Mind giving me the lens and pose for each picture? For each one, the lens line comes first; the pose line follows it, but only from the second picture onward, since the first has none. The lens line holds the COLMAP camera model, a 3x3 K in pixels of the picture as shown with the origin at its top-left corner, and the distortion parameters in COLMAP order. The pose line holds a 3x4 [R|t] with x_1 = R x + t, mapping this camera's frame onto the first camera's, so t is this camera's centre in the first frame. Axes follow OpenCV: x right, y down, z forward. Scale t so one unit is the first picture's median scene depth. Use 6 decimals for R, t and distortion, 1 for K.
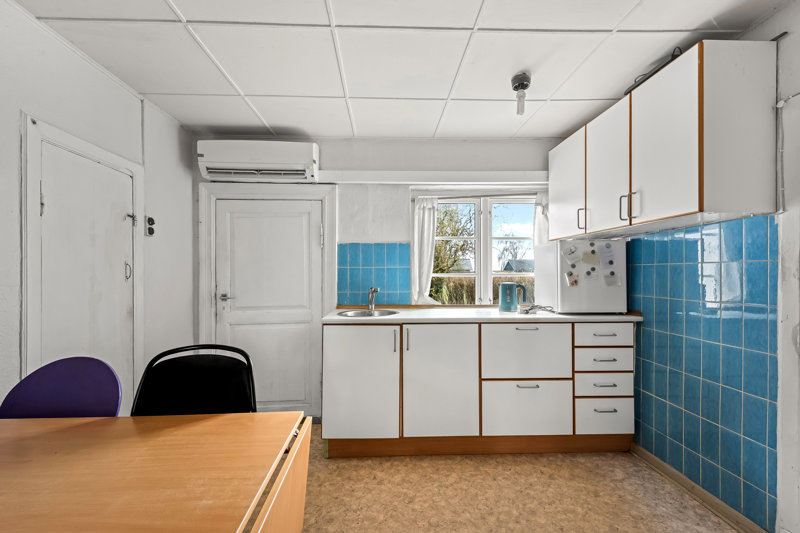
lens RADIAL K [[331.0, 0, 397.3], [0, 331.0, 274.9], [0, 0, 1]] dist [-0.000700, -0.000050]
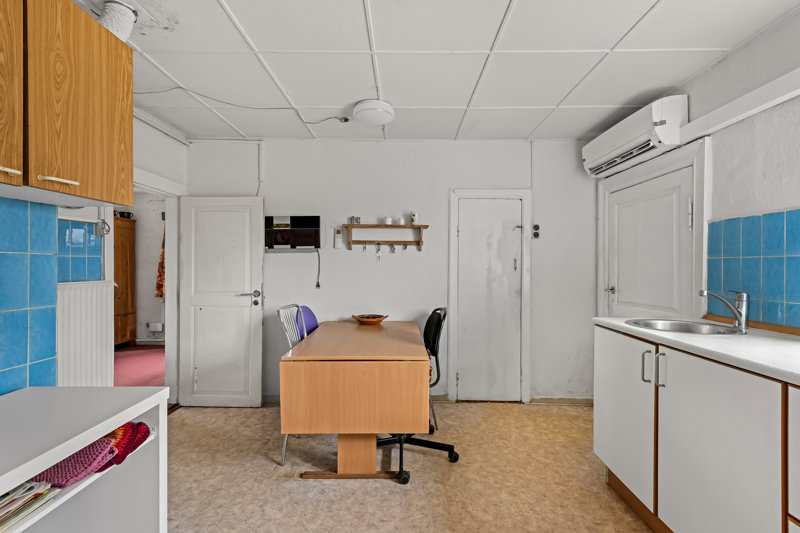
lens RADIAL K [[361.5, 0, 400.0], [0, 361.5, 266.5], [0, 0, 1]] dist [0.002121, 0.000080]
pose [[-0.058647, 0.004156, -0.998270, 0.764418], [-0.006491, 0.999969, 0.004544, -0.005799], [0.998258, 0.006746, -0.058618, 0.529512]]
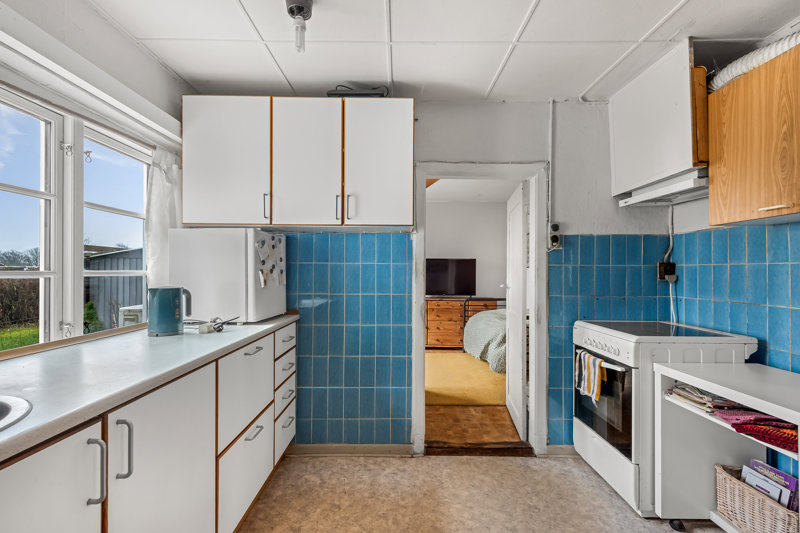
lens RADIAL K [[358.3, 0, 399.0], [0, 358.3, 272.2], [0, 0, 1]] dist [0.002446, 0.000078]
pose [[0.042465, 0.001171, 0.999097, -0.354934], [0.002353, 0.999996, -0.001272, -0.000718], [-0.999095, 0.002405, 0.042462, 0.672569]]
